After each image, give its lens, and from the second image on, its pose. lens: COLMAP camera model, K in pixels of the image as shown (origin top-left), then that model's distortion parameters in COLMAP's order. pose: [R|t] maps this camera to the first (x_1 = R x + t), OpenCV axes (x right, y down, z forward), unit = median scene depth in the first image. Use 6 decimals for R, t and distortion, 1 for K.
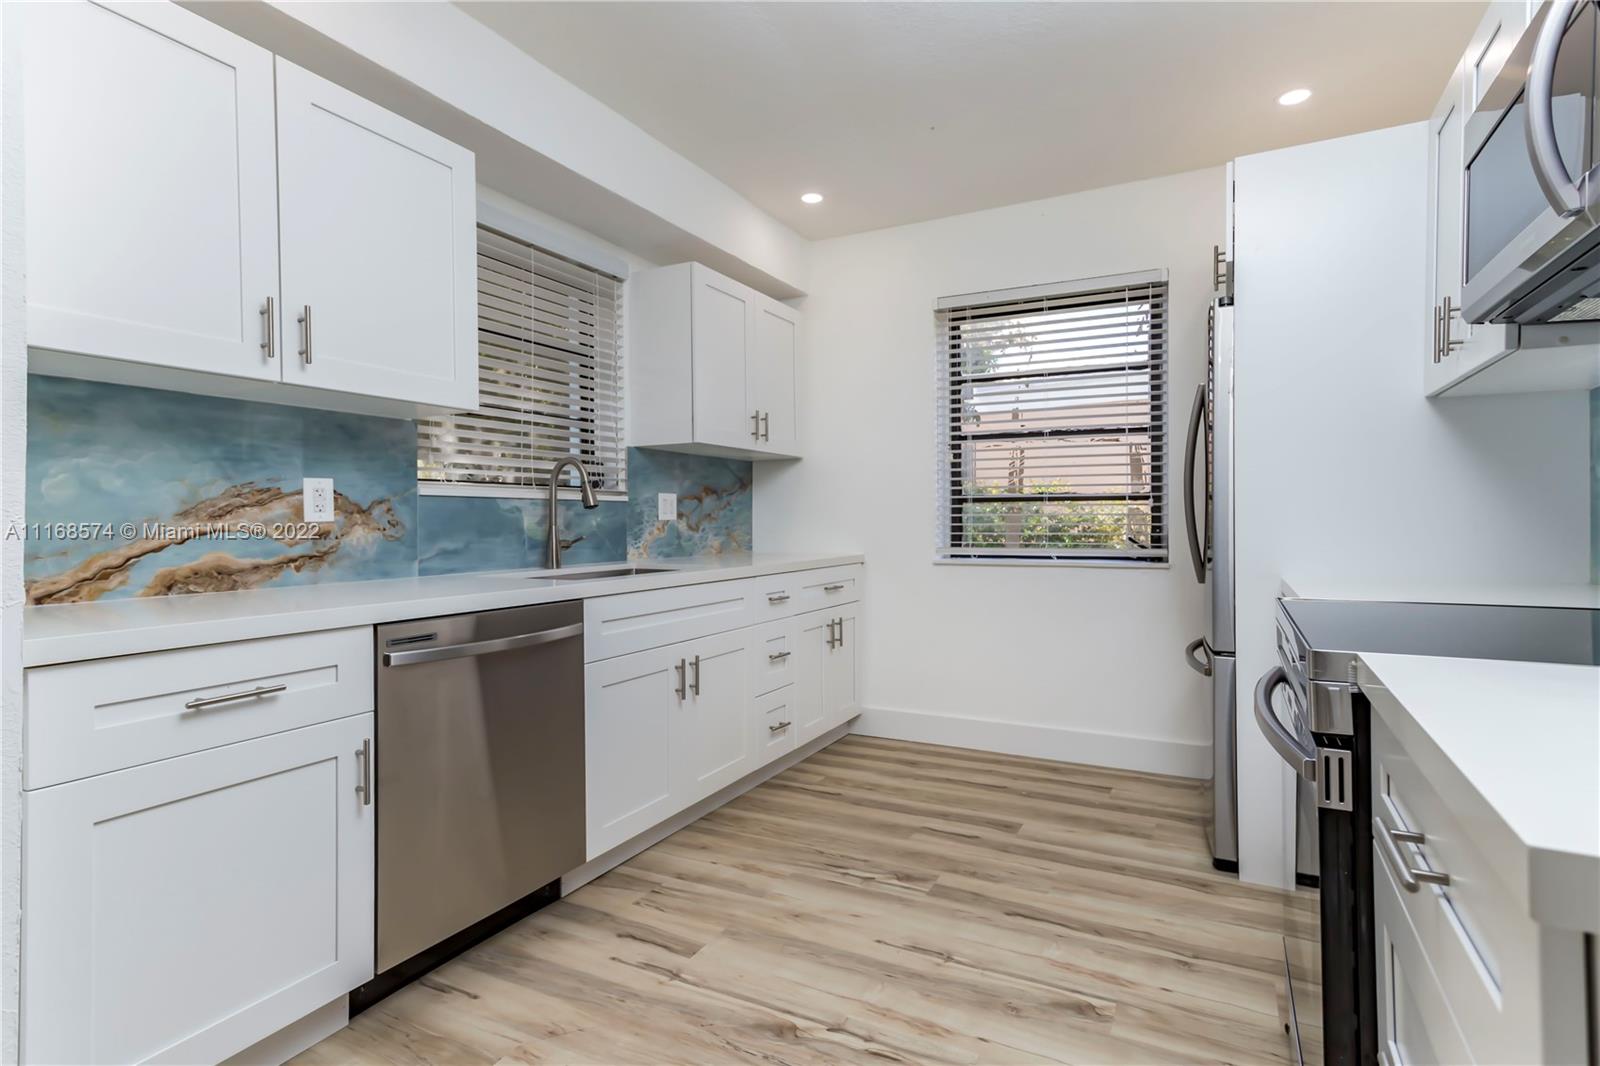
lens RADIAL K [[757.8, 0, 776.6], [0, 757.8, 515.4], [0, 0, 1]] dist [0.015077, 0.000711]
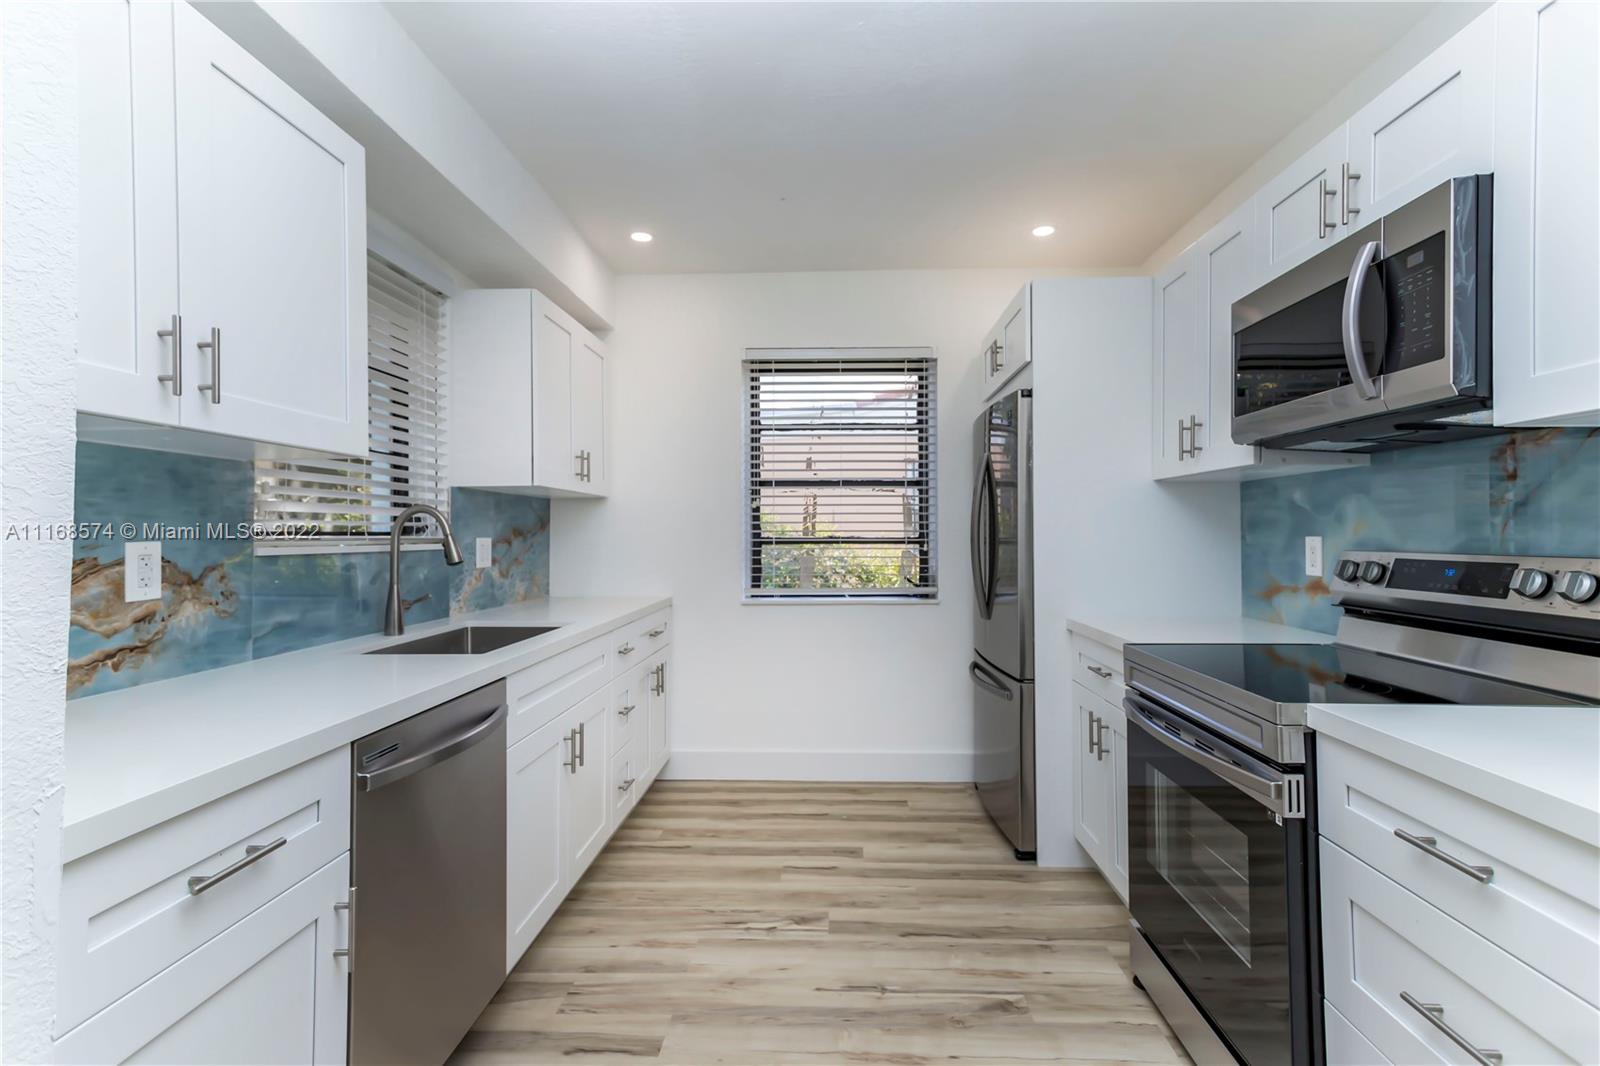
lens RADIAL K [[739.4, 0, 866.4], [0, 739.4, 537.3], [0, 0, 1]] dist [0.016983, 0.000378]
pose [[0.911384, 0.014996, 0.411283, -0.114767], [-0.007567, 0.999778, -0.019685, -0.019441], [-0.411487, 0.014828, 0.911295, 0.017580]]
